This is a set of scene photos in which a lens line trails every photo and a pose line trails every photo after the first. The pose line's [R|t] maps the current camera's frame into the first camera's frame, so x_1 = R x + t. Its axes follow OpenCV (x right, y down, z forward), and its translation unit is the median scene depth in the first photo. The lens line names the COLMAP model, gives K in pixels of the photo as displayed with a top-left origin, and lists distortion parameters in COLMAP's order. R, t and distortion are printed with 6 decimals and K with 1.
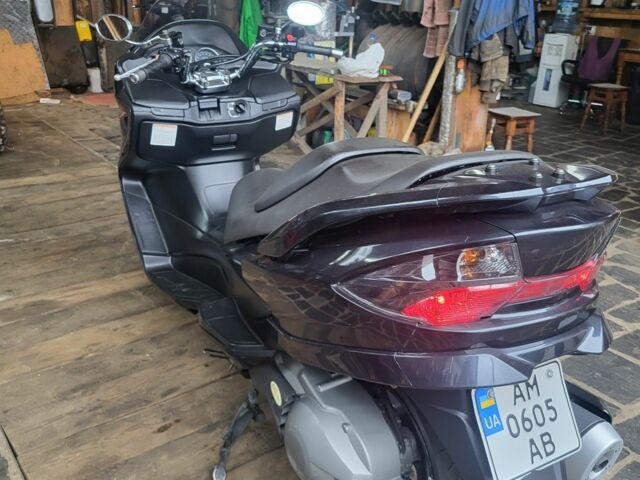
lens RADIAL K [[649.6, 0, 328.9], [0, 649.6, 238.0], [0, 0, 1]] dist [0.052762, -0.029915]
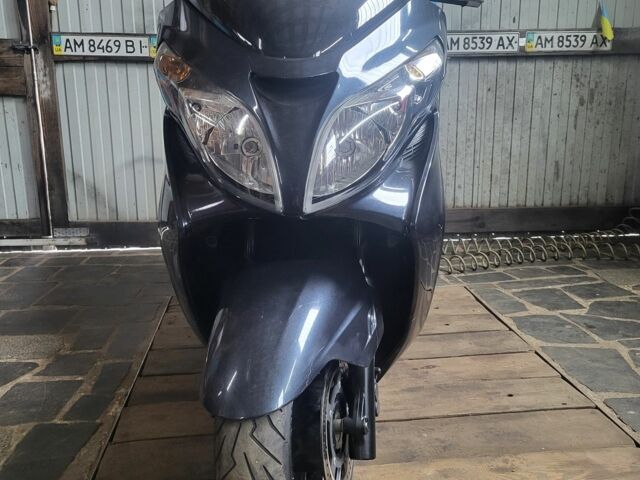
lens RADIAL K [[649.6, 0, 328.9], [0, 649.6, 238.0], [0, 0, 1]] dist [0.052762, -0.029915]
pose [[-0.859455, -0.124739, 0.495759, -0.570510], [0.170805, 0.843973, 0.508463, -0.422623], [-0.481833, 0.521680, -0.704051, 1.602127]]
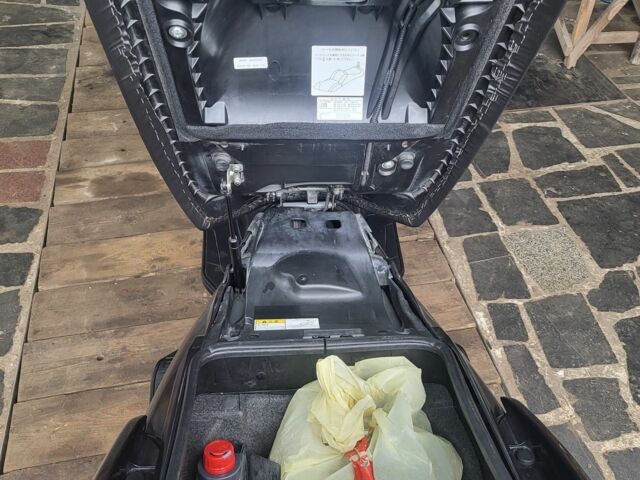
lens RADIAL K [[649.6, 0, 328.9], [0, 649.6, 238.0], [0, 0, 1]] dist [0.052762, -0.029915]
pose [[0.896446, 0.299051, -0.327037, 0.143198], [-0.161476, 0.907671, 0.387375, -0.276980], [0.412687, -0.294452, 0.861967, 0.388608]]
